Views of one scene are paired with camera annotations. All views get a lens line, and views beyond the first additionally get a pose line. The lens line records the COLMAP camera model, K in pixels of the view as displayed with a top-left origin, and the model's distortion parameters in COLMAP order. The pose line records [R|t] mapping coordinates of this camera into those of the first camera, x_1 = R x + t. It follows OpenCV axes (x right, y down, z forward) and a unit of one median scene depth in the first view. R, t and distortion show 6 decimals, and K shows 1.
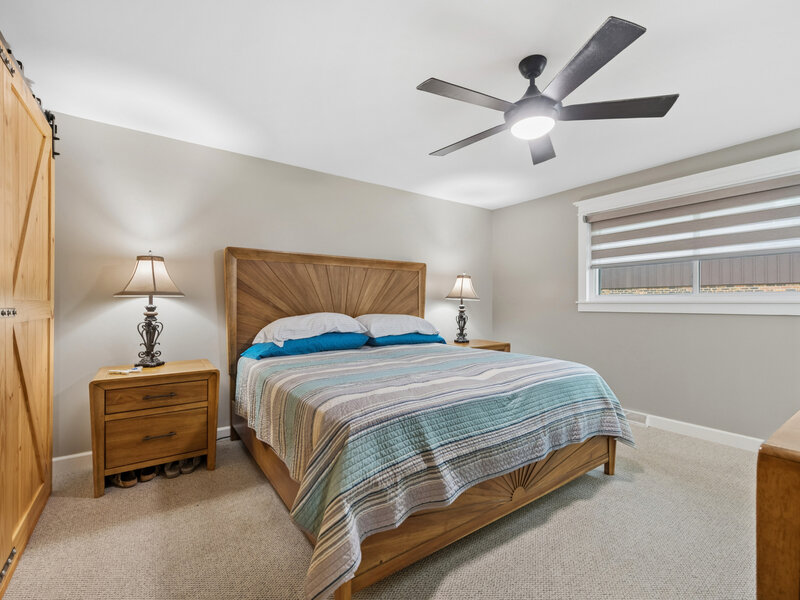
lens RADIAL K [[363.6, 0, 401.6], [0, 363.6, 298.0], [0, 0, 1]] dist [0.004655, 0.000387]
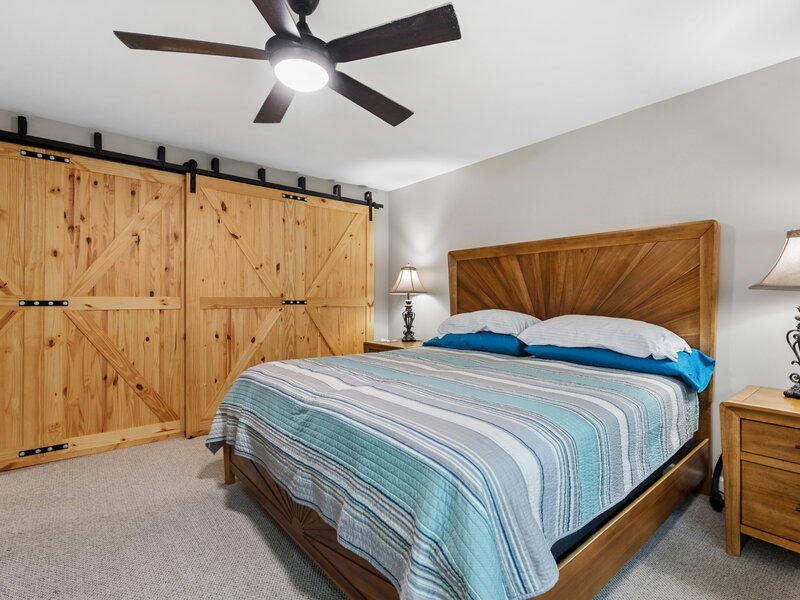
lens RADIAL K [[391.4, 0, 401.2], [0, 391.4, 301.7], [0, 0, 1]] dist [0.006230, -0.000669]
pose [[0.069497, -0.003808, -0.997575, 0.768201], [-0.006743, 0.999968, -0.004287, 0.028257], [0.997559, 0.007025, 0.069469, 0.742501]]
